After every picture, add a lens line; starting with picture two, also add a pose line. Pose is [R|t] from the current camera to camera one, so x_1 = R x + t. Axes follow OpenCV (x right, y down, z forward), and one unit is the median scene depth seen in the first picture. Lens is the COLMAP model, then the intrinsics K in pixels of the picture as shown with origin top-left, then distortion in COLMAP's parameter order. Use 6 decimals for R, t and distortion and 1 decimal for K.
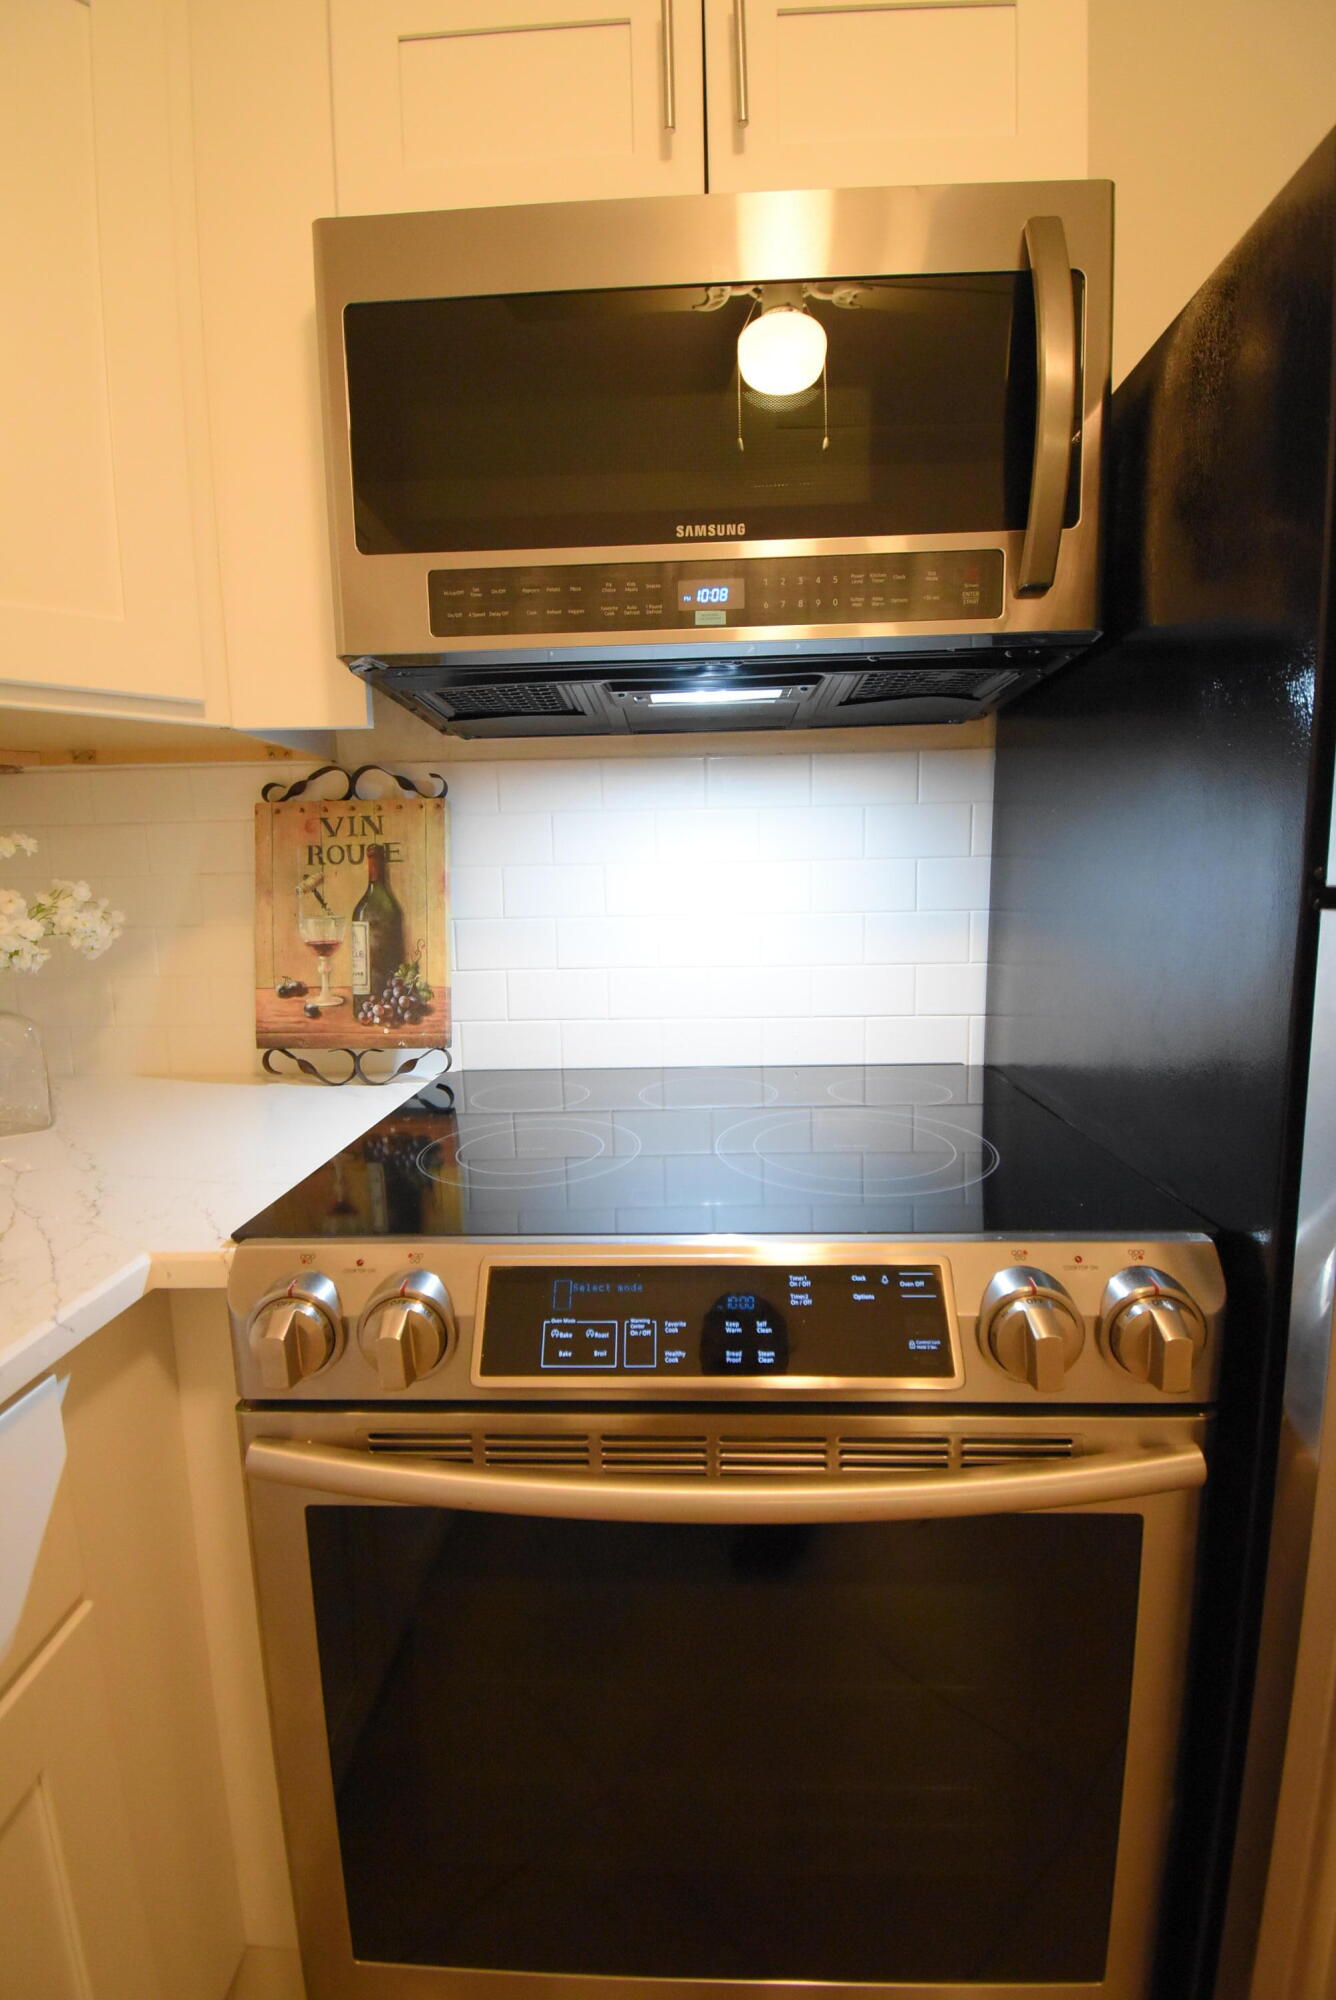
lens RADIAL K [[903.1, 0, 676.9], [0, 903.1, 997.2], [0, 0, 1]] dist [0.010135, -0.018275]
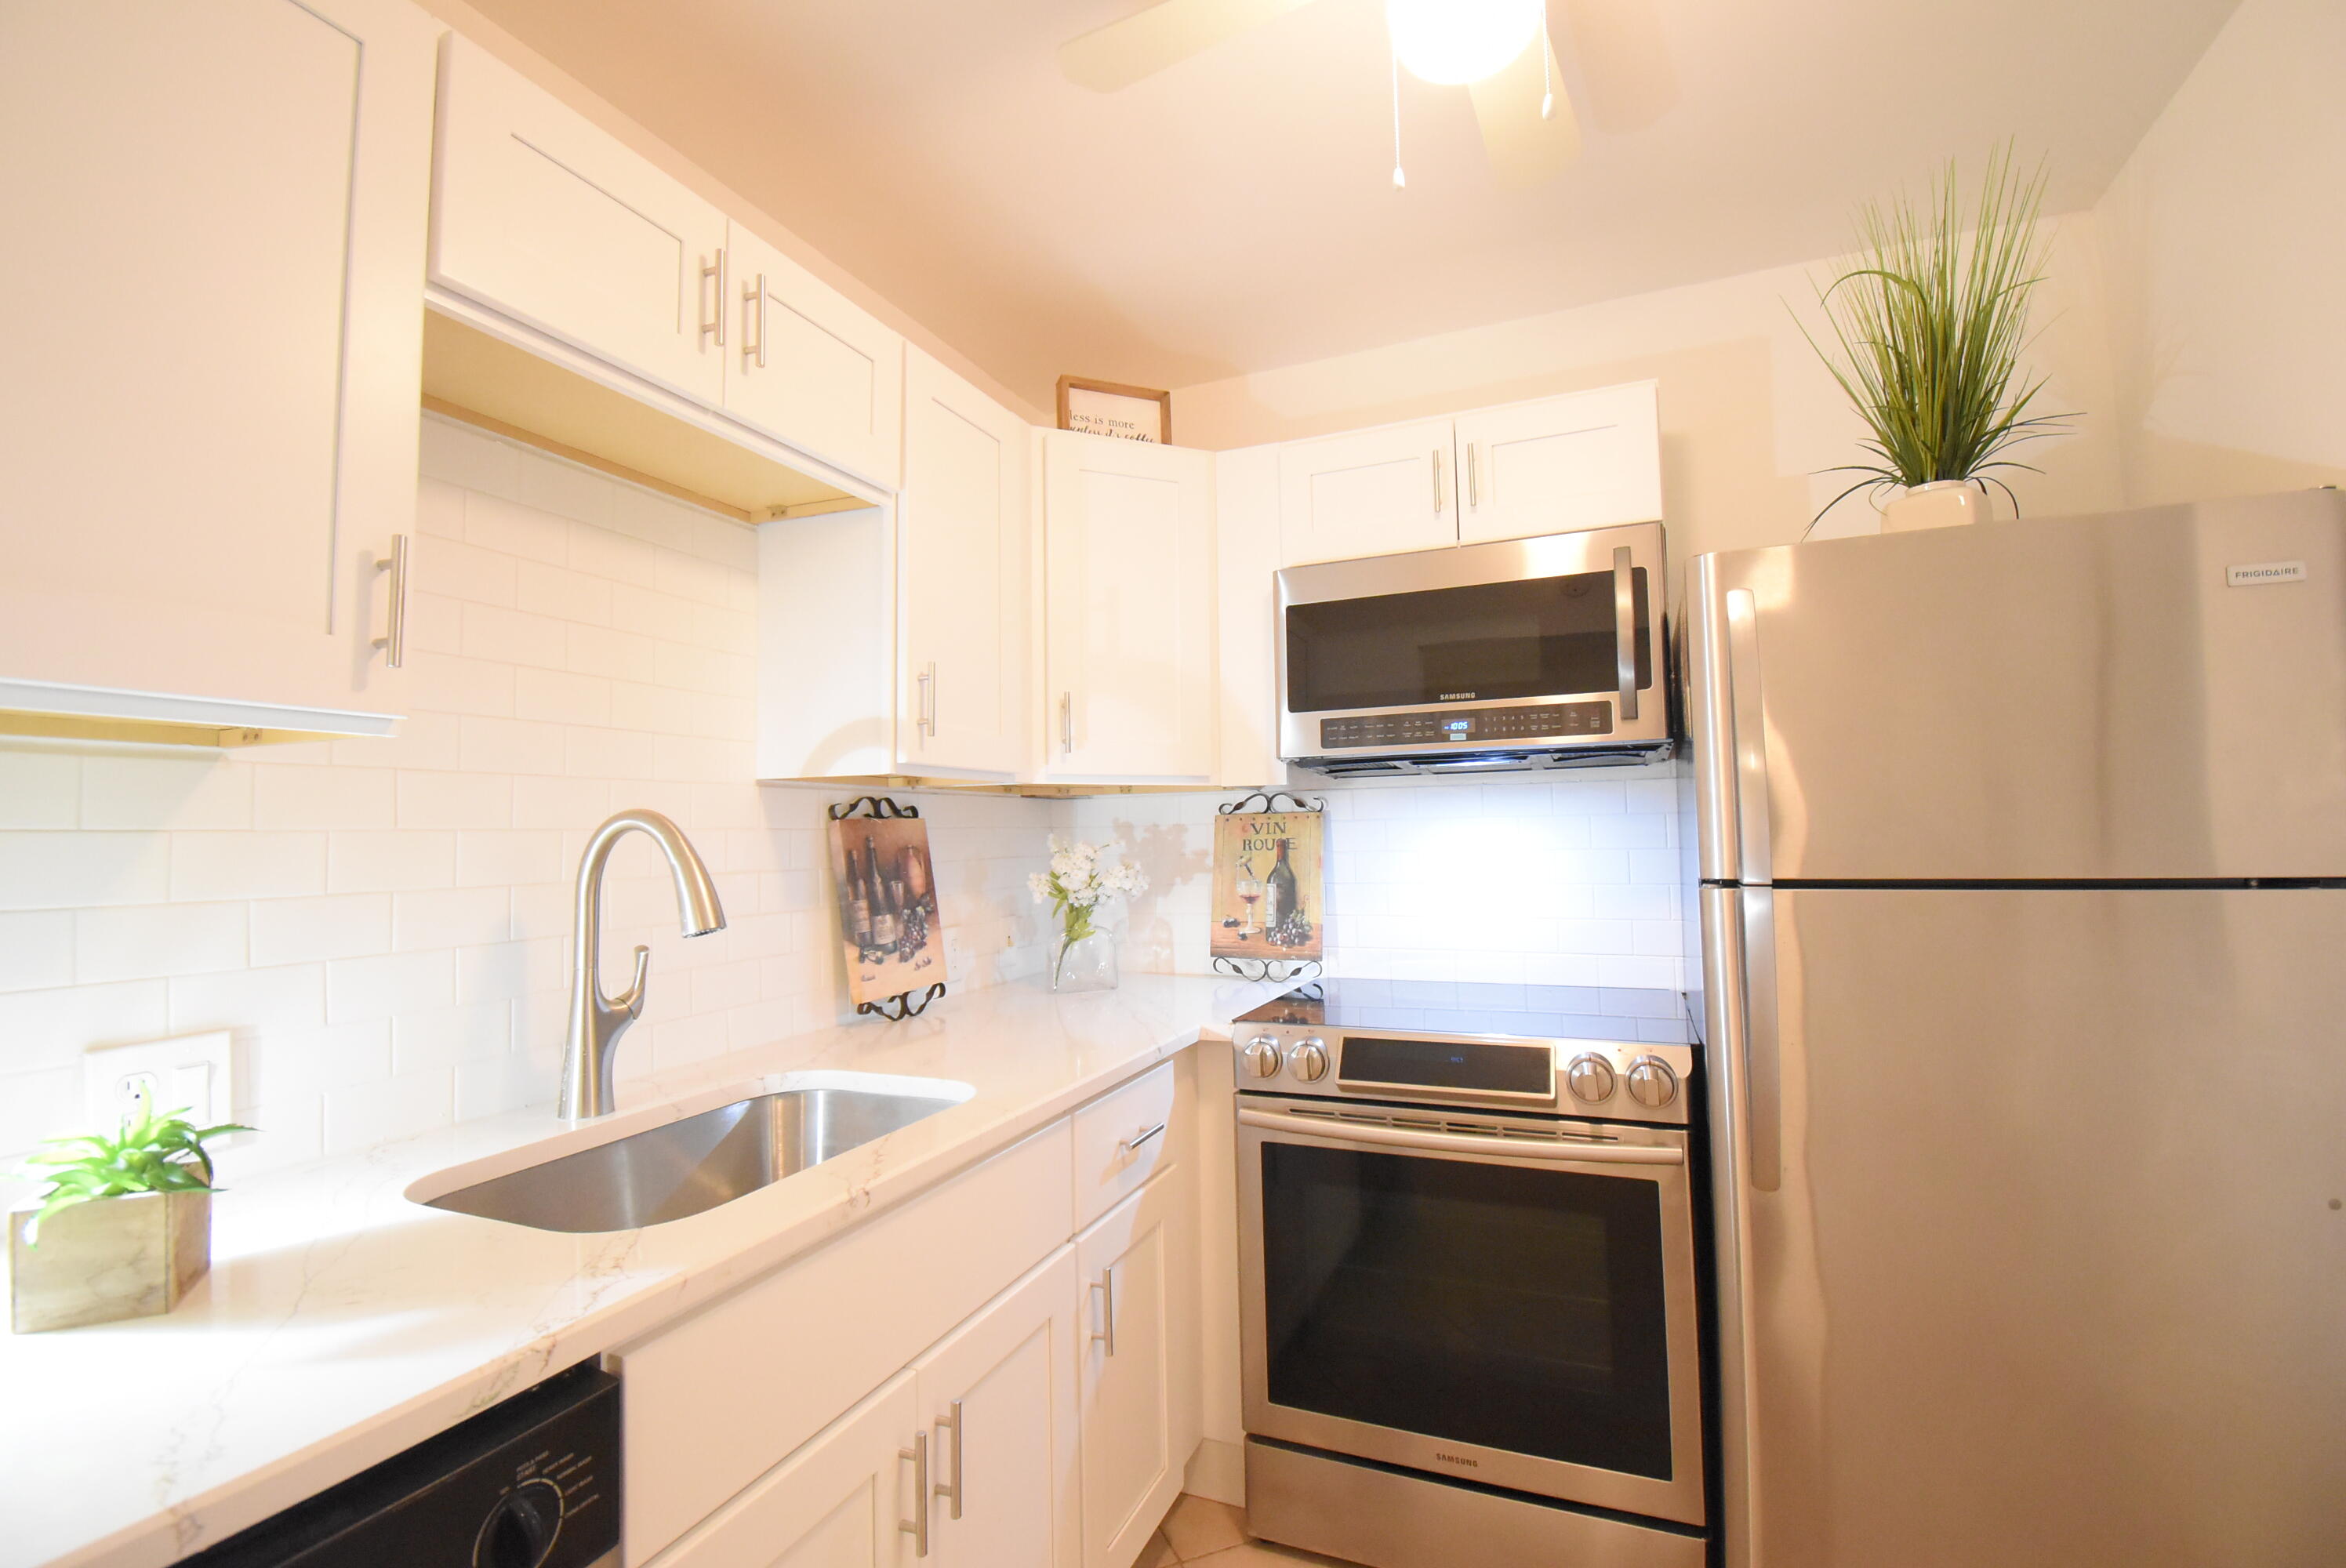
lens RADIAL K [[1059.3, 0, 1164.1], [0, 1059.3, 773.2], [0, 0, 1]] dist [0.010135, -0.018275]
pose [[0.931197, -0.019535, -0.363992, 0.286106], [-0.049321, 0.982628, -0.178914, 0.116536], [0.361164, 0.184556, 0.914057, -1.387693]]
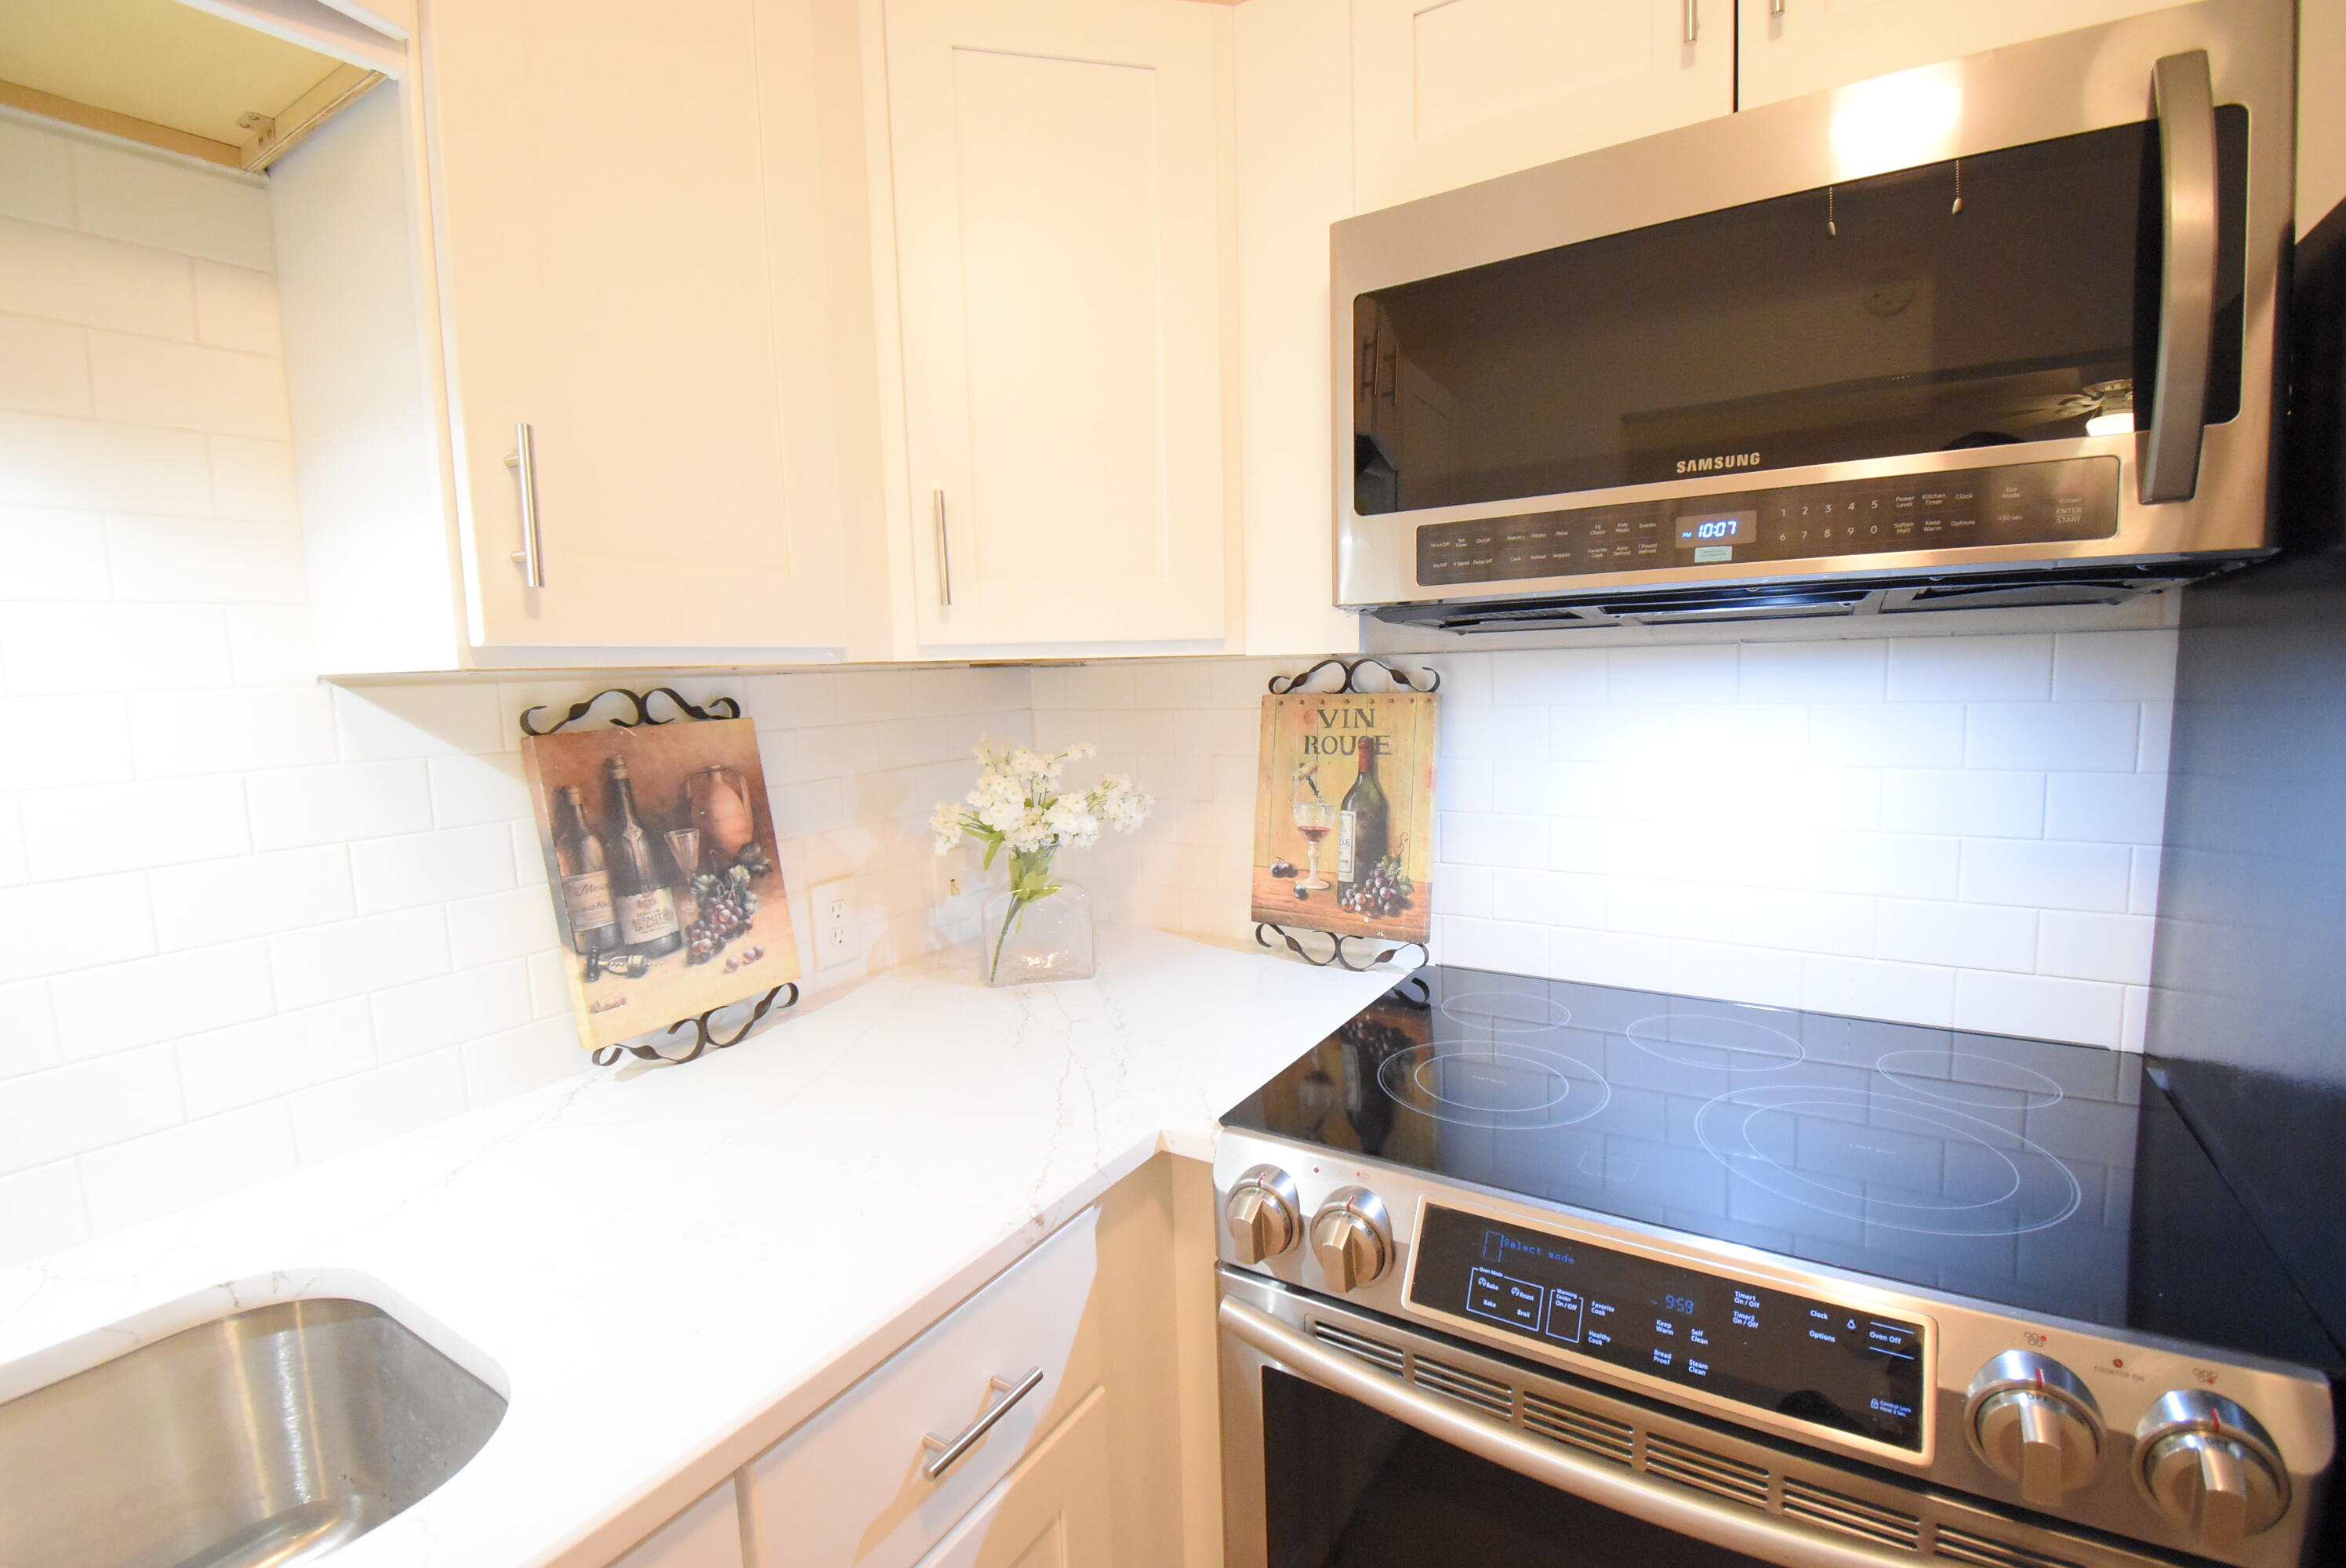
lens RADIAL K [[1059.3, 0, 1156.4], [0, 1059.3, 784.7], [0, 0, 1]] dist [0.010135, -0.018275]
pose [[0.859102, 0.048071, -0.509542, 0.113018], [-0.054349, 0.998519, 0.002567, -0.153833], [0.508911, 0.025488, 0.860442, -0.227313]]
